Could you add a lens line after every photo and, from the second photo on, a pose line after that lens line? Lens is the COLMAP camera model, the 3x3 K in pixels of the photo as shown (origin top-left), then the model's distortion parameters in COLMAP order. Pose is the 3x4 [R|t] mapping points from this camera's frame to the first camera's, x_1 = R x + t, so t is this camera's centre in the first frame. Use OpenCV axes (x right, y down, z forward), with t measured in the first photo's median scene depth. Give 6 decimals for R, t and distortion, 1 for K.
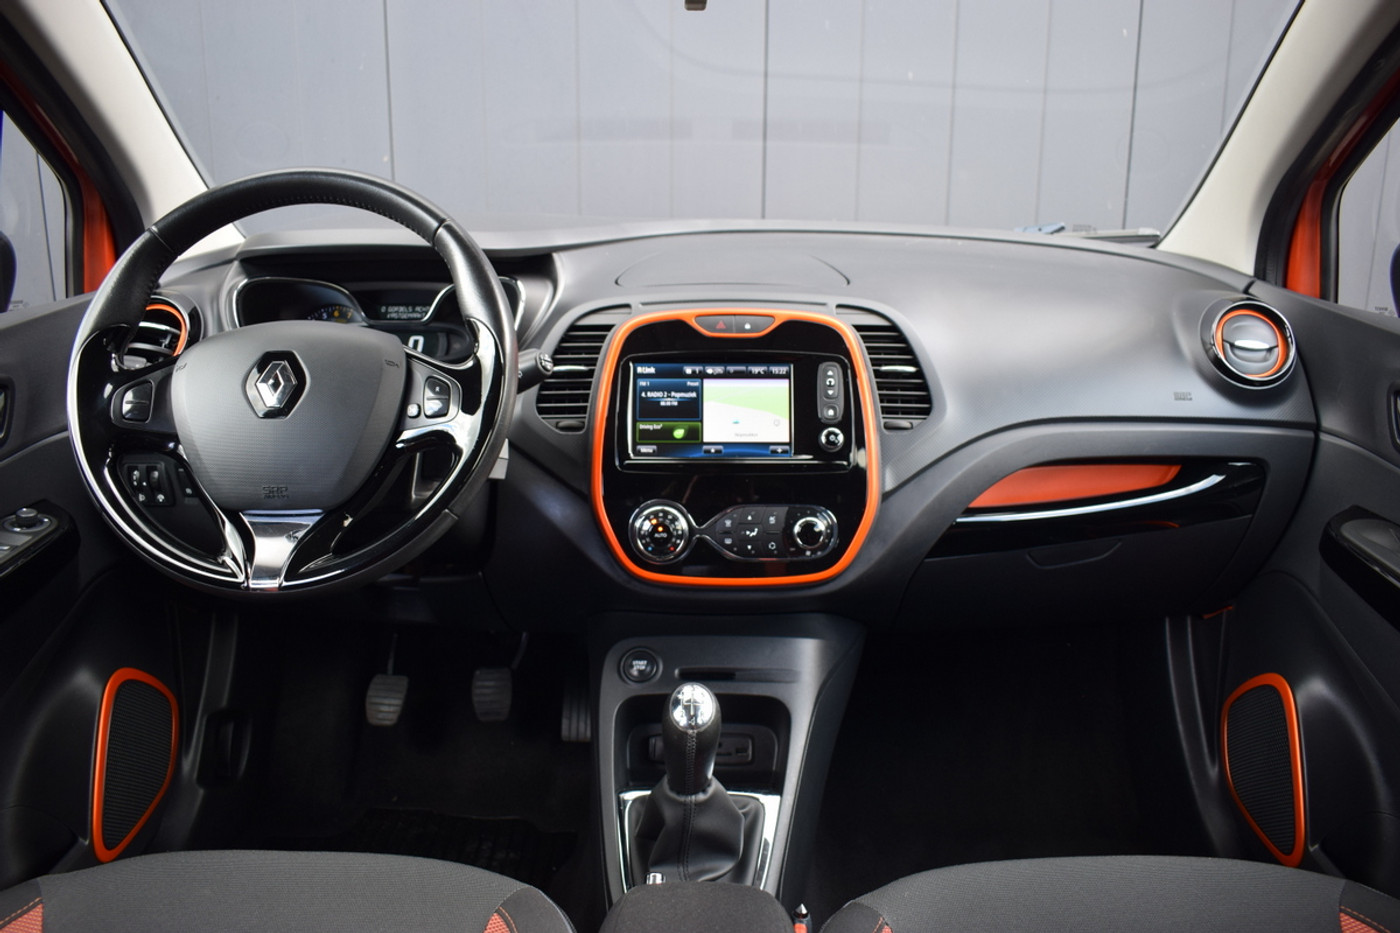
lens RADIAL K [[1097.7, 0, 702.8], [0, 1097.7, 462.3], [0, 0, 1]] dist [-0.074196, 0.006708]
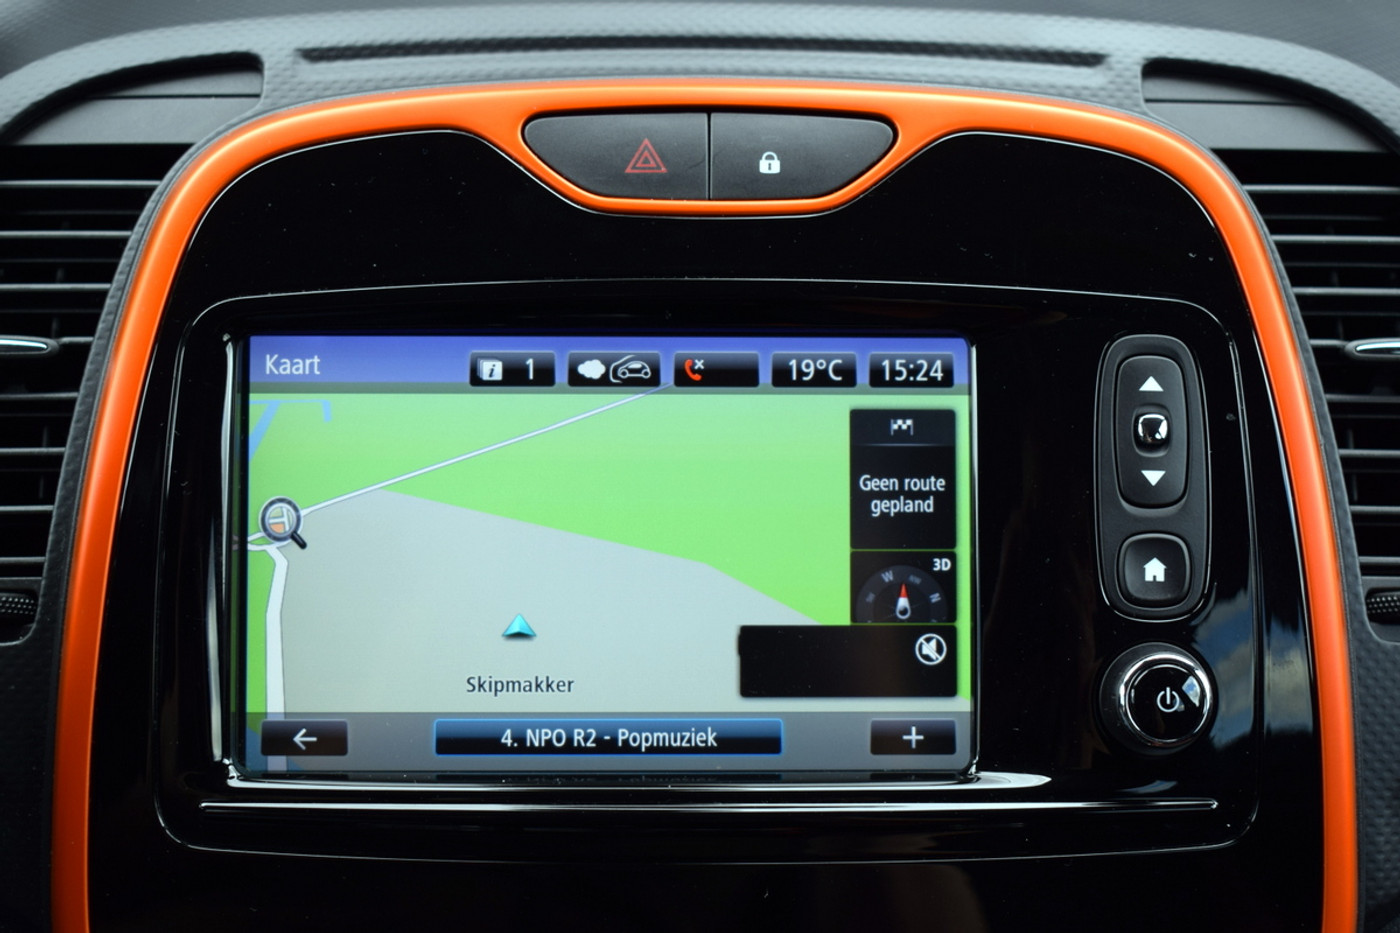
lens RADIAL K [[2048.5, 0, 697.3], [0, 2048.5, 463.2], [0, 0, 1]] dist [-0.035100, 0.000000]
pose [[0.999668, 0.000134, 0.025752, 0.015995], [-0.001759, 0.998006, 0.063087, -0.089378], [-0.025693, -0.063111, 0.997676, 0.585787]]
